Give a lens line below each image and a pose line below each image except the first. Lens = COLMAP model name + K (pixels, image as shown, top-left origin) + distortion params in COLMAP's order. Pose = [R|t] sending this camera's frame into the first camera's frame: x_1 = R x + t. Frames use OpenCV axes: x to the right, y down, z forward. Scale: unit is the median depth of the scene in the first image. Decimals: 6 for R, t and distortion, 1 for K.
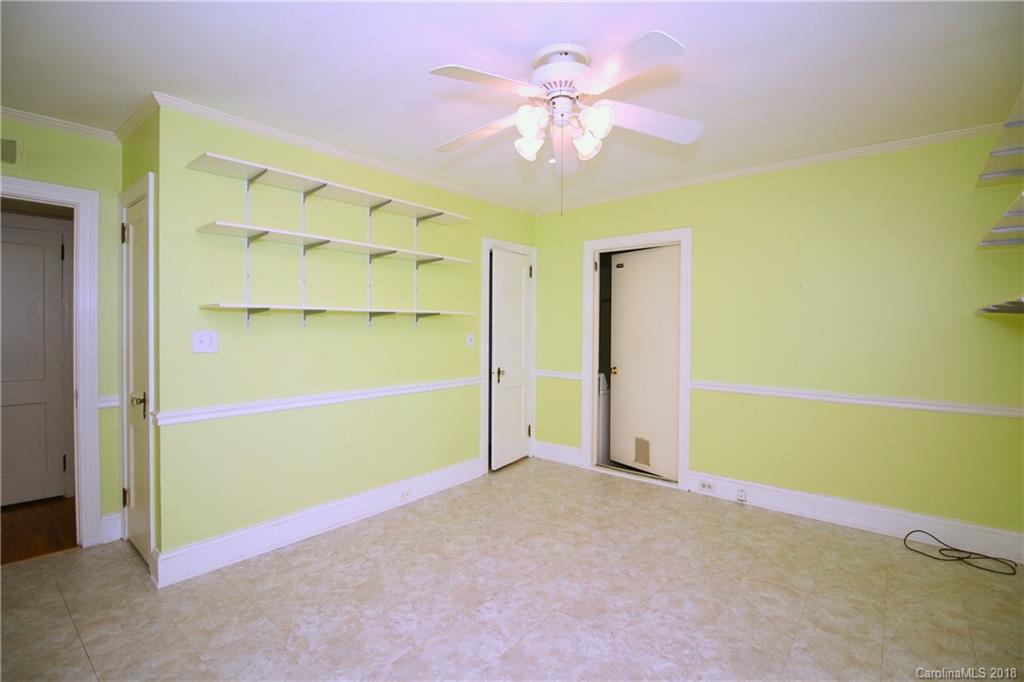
lens RADIAL K [[473.2, 0, 510.3], [0, 473.2, 331.3], [0, 0, 1]] dist [-0.000320, -0.011008]
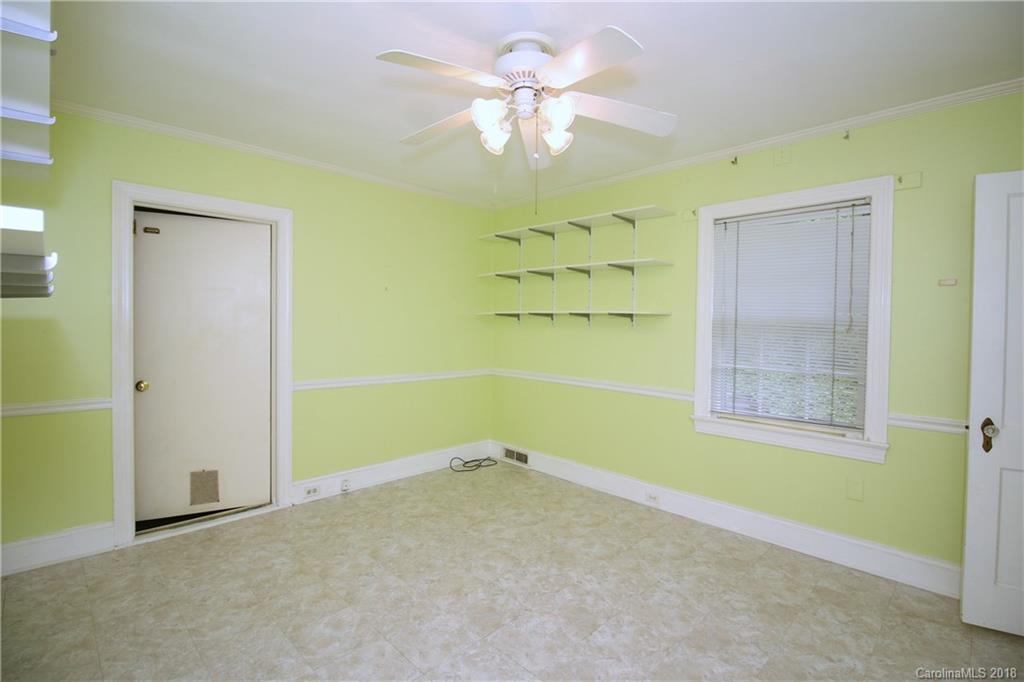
lens RADIAL K [[473.2, 0, 510.3], [0, 473.2, 331.3], [0, 0, 1]] dist [-0.000320, -0.011008]
pose [[0.103573, -0.022607, 0.994365, -0.599050], [-0.003844, 0.999725, 0.023129, -0.017986], [-0.994614, -0.006218, 0.103457, 0.650634]]
